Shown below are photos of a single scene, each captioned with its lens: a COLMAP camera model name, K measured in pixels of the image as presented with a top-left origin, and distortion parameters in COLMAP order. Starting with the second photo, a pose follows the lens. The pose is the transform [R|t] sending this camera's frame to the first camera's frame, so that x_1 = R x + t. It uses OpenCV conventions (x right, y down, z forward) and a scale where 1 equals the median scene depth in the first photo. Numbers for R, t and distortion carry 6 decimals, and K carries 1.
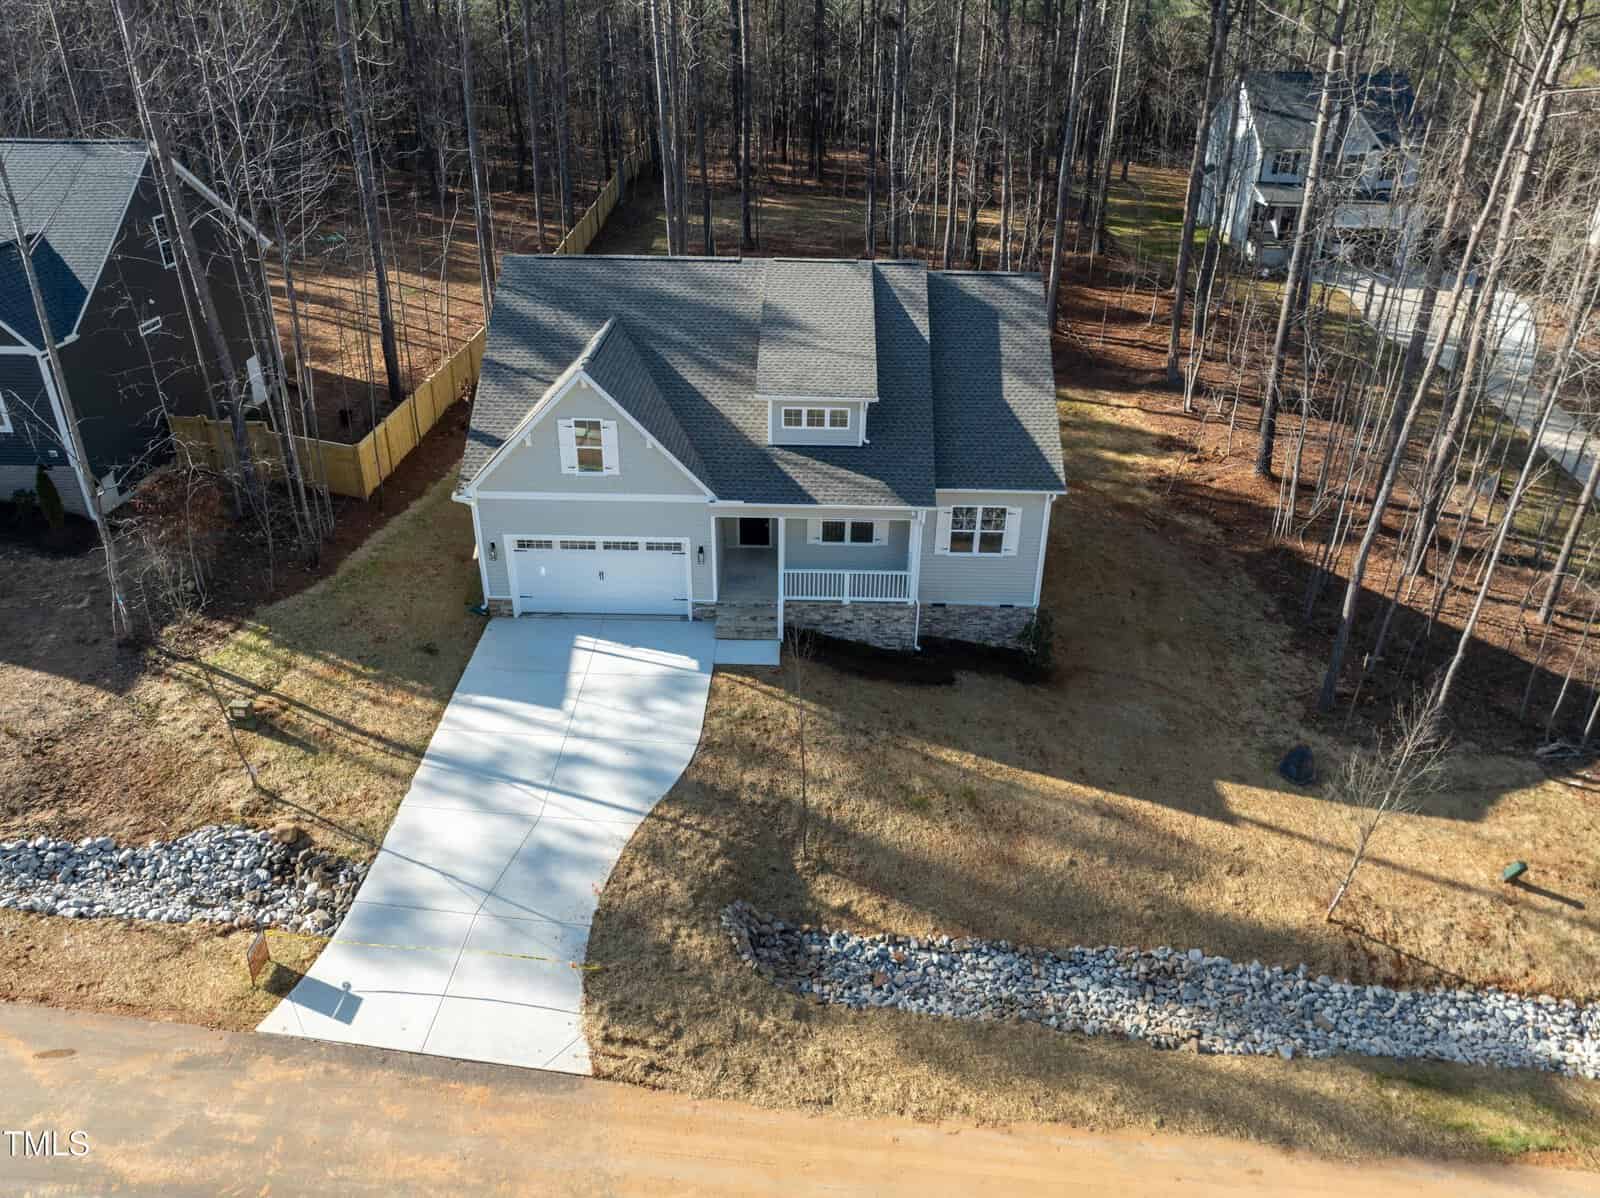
lens RADIAL K [[1267.4, 0, 779.3], [0, 1267.4, 662.8], [0, 0, 1]] dist [-0.040460, -0.002369]
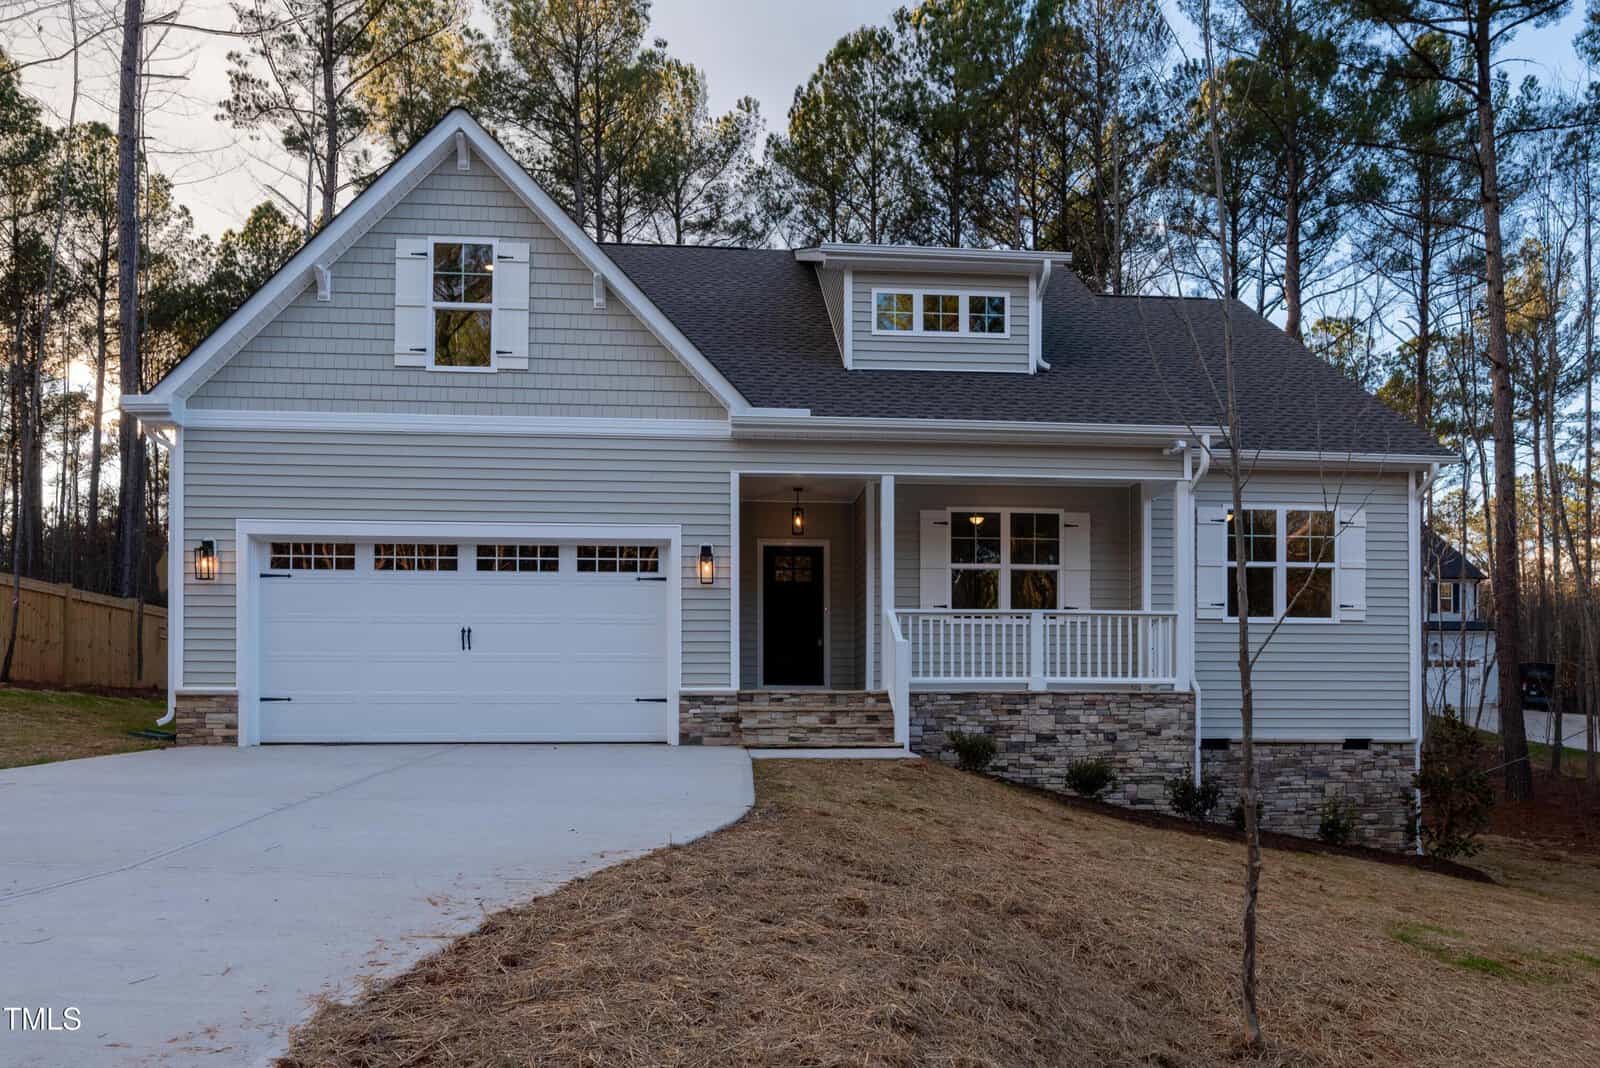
lens RADIAL K [[1244.1, 0, 799.7], [0, 1244.1, 710.9], [0, 0, 1]] dist [0.000963, -0.000220]
pose [[0.994033, -0.001187, 0.109076, -0.076141], [0.059668, 0.843005, -0.534586, 0.185503], [-0.091317, 0.537905, 0.838045, 0.664615]]
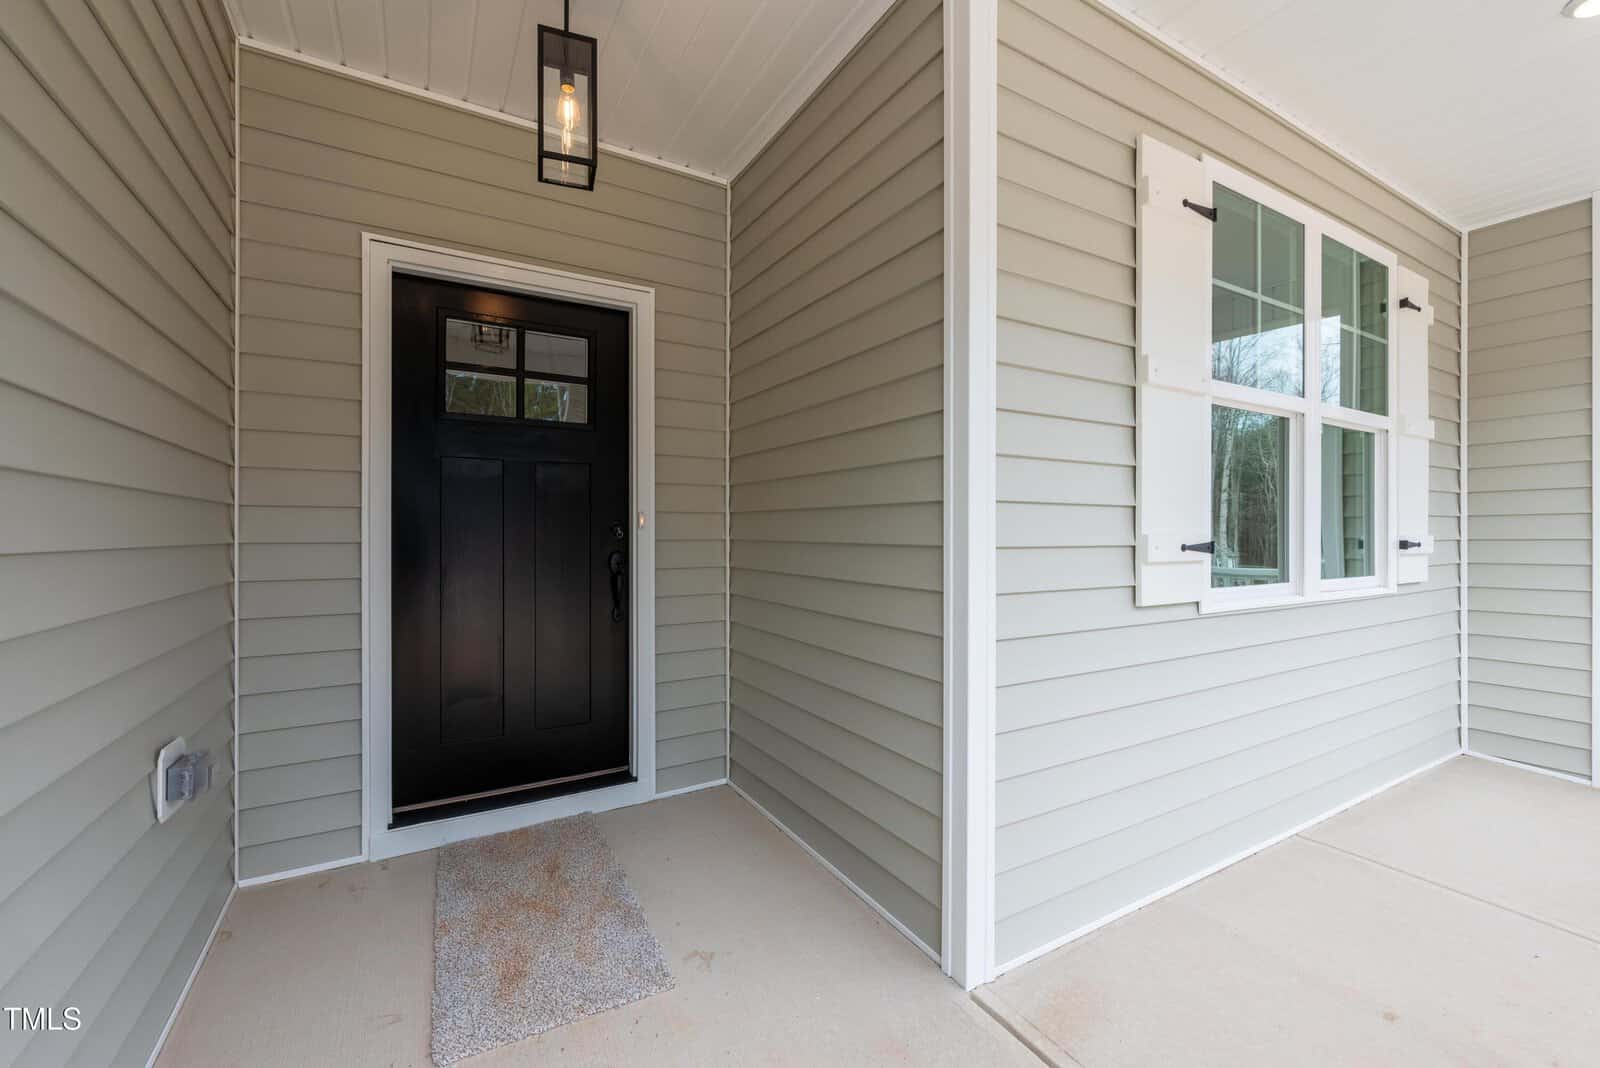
lens RADIAL K [[654.0, 0, 800.0], [0, 654.0, 534.0], [0, 0, 1]] dist [0.000465, 0.000117]
pose [[0.844935, -0.004534, 0.534849, -0.034899], [0.287932, 0.846564, -0.447688, -0.087201], [-0.450754, 0.532268, 0.716597, 1.013687]]
